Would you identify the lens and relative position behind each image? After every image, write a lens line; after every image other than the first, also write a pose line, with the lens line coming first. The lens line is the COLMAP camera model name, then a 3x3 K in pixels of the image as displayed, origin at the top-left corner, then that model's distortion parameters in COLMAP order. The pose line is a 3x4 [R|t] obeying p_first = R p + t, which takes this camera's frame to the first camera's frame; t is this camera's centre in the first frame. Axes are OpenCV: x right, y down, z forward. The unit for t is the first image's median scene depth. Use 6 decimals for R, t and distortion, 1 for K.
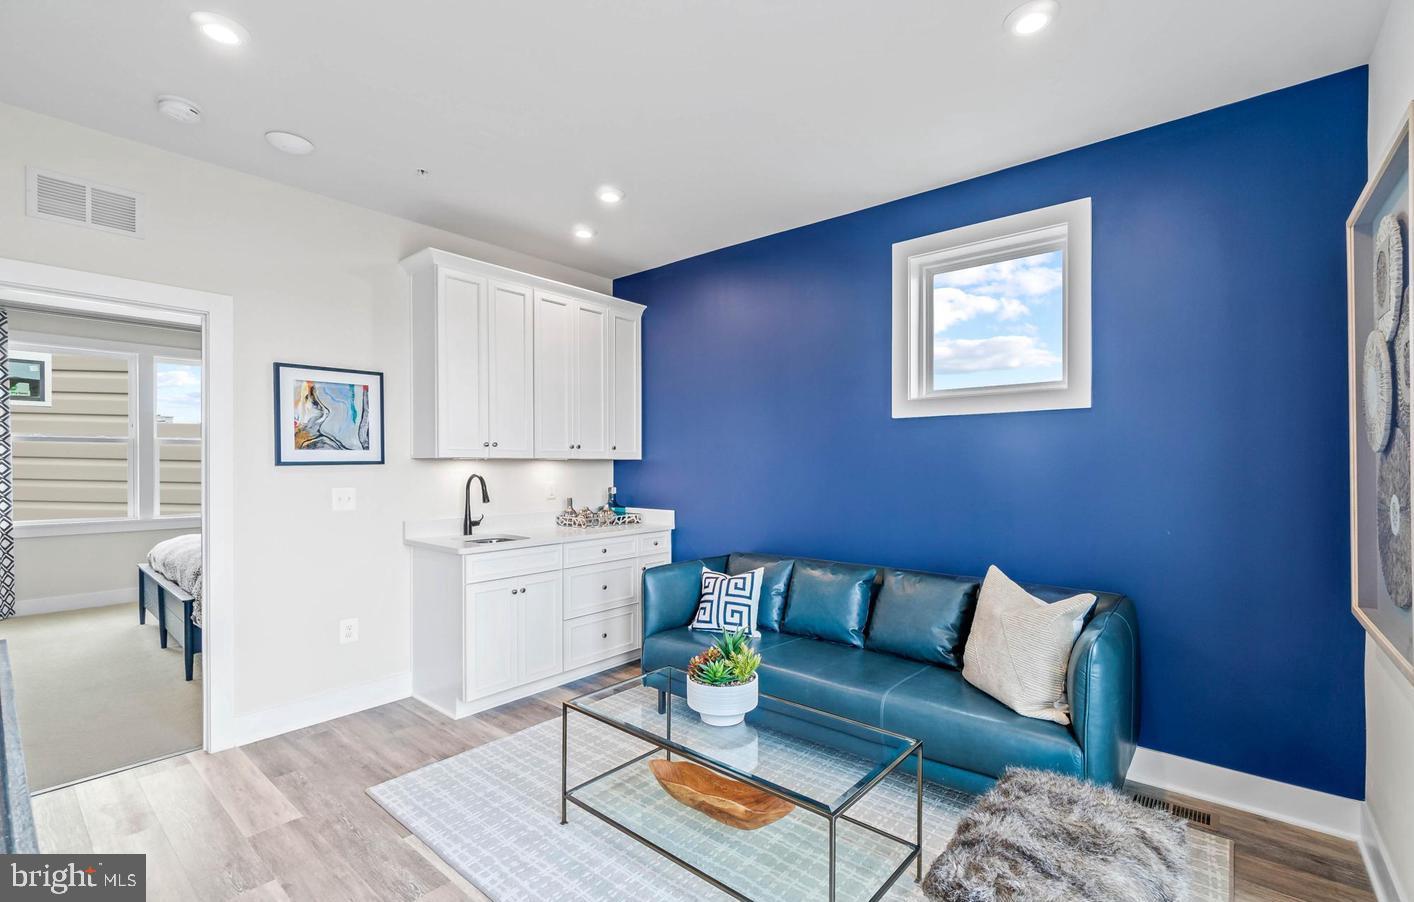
lens RADIAL K [[623.4, 0, 708.2], [0, 623.4, 454.9], [0, 0, 1]] dist [0.001694, 0.000030]
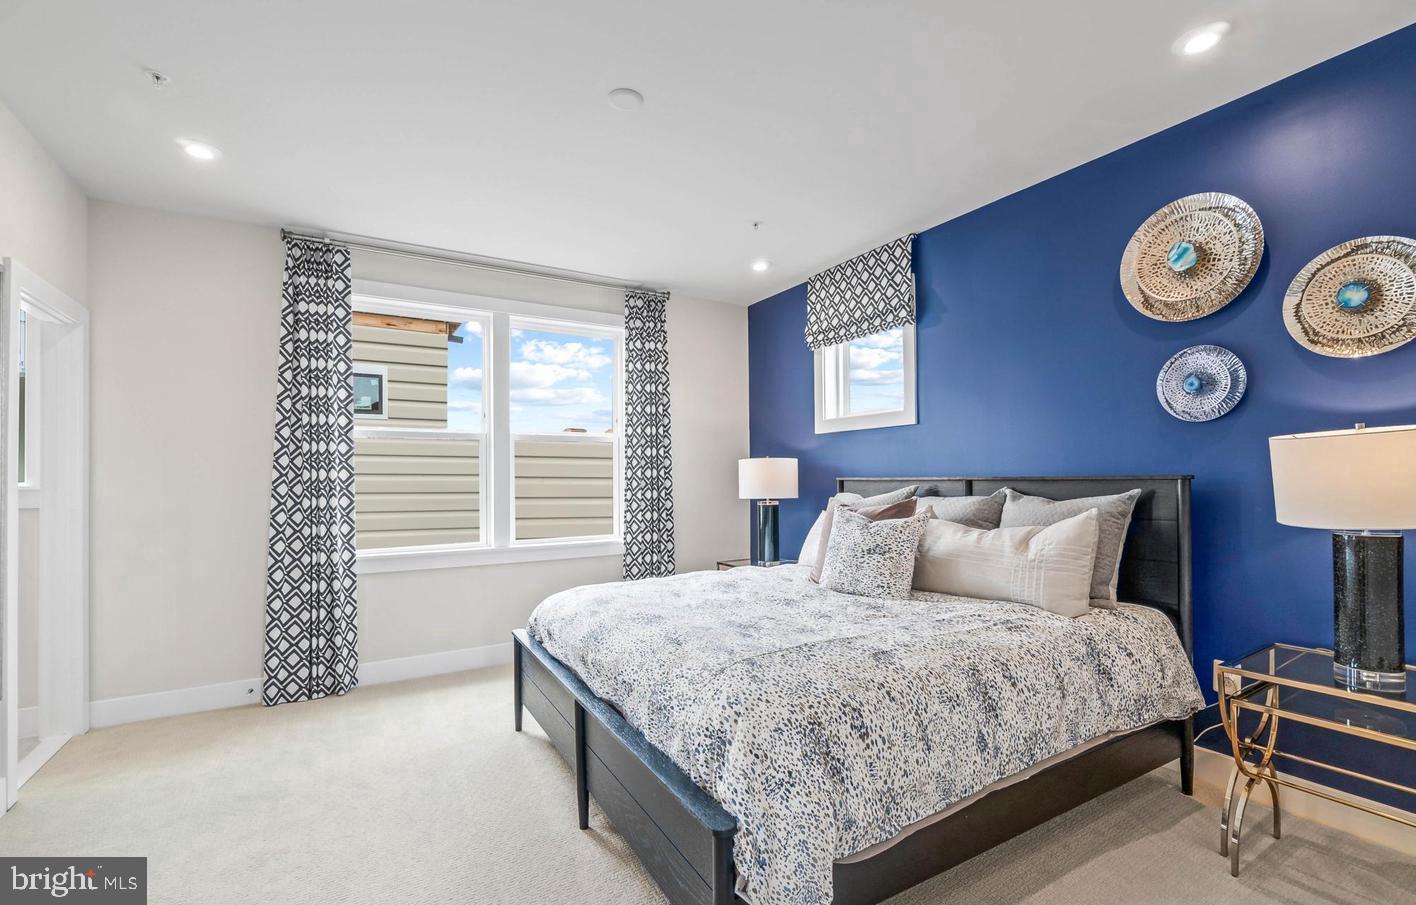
lens RADIAL K [[624.3, 0, 706.6], [0, 624.3, 463.5], [0, 0, 1]] dist [0.001694, 0.000030]
pose [[0.945948, -0.005096, -0.324279, -0.528033], [0.000231, 0.999887, -0.015040, 0.021560], [0.324319, 0.014153, 0.945842, 0.475939]]
